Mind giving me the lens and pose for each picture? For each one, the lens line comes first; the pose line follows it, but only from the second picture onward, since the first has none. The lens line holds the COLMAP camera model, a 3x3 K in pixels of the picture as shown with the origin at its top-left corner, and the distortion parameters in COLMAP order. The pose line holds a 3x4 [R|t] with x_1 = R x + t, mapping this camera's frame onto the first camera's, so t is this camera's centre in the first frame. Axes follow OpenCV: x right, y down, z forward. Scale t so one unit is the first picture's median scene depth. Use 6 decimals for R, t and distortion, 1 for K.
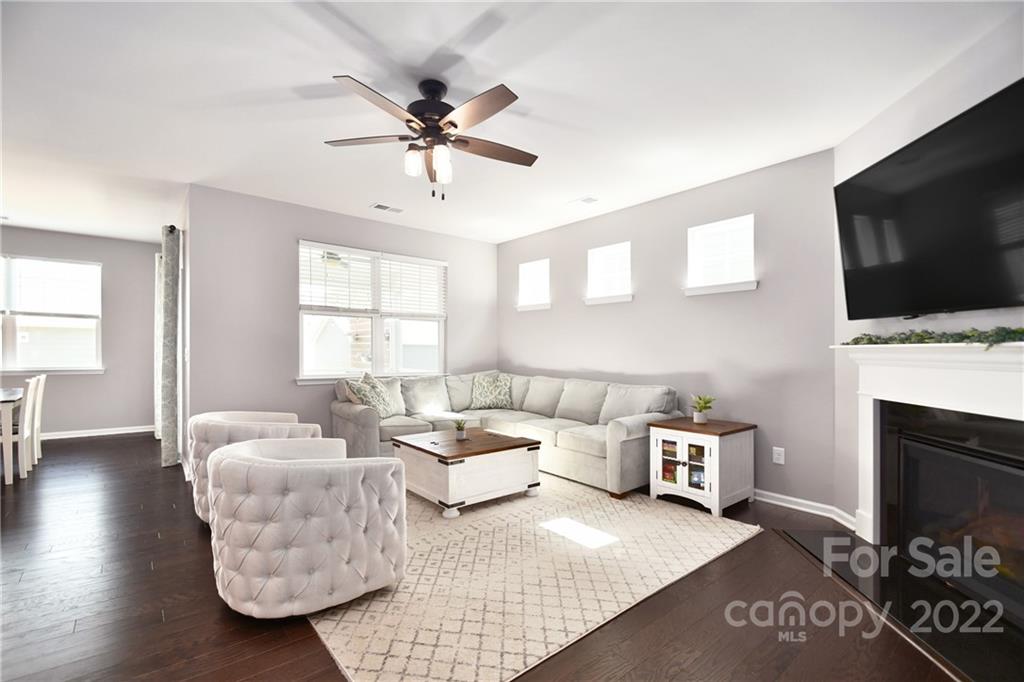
lens RADIAL K [[455.2, 0, 516.4], [0, 455.2, 352.1], [0, 0, 1]] dist [-0.001787, -0.000863]
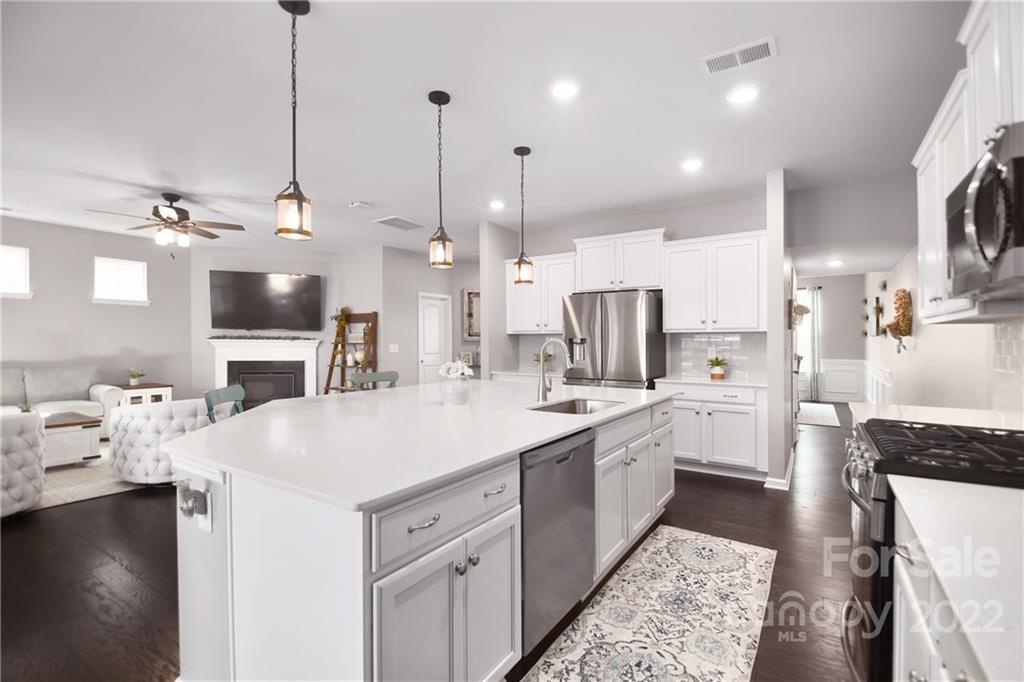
lens RADIAL K [[440.3, 0, 512.0], [0, 440.3, 341.0], [0, 0, 1]] dist [0.002244, 0.000089]
pose [[-0.298300, -0.006085, 0.954453, -1.640192], [-0.005224, 0.999975, 0.004743, -0.021559], [-0.954458, -0.003571, -0.298324, 0.186972]]
